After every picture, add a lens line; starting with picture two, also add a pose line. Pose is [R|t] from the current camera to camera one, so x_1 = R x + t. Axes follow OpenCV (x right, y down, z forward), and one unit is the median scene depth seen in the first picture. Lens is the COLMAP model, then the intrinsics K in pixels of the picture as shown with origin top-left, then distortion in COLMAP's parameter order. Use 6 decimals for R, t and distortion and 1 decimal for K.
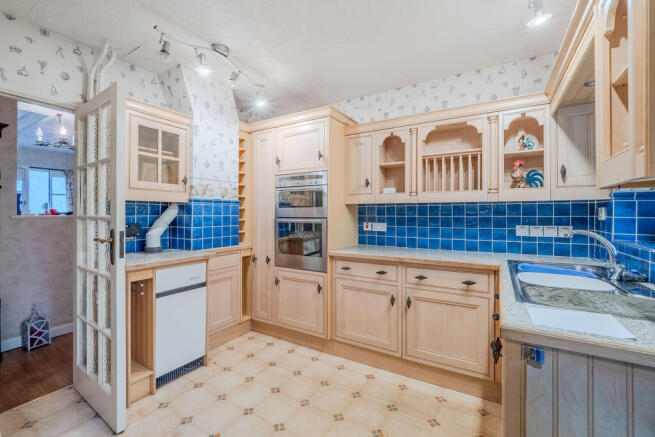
lens RADIAL K [[285.1, 0, 327.5], [0, 285.1, 217.2], [0, 0, 1]] dist [-0.000078, -0.000289]
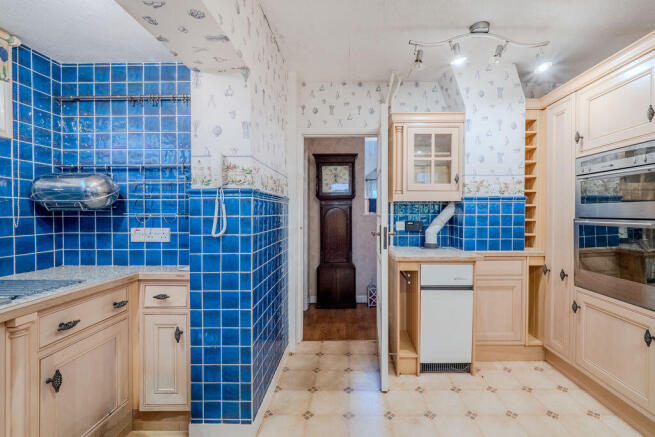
lens RADIAL K [[284.9, 0, 327.5], [0, 284.9, 218.5], [0, 0, 1]] dist [-0.012988, 0.000078]
pose [[0.507584, 0.017392, -0.861427, 0.113941], [-0.009065, 0.999849, 0.014845, -0.001606], [0.861555, 0.000274, 0.507664, 0.107138]]
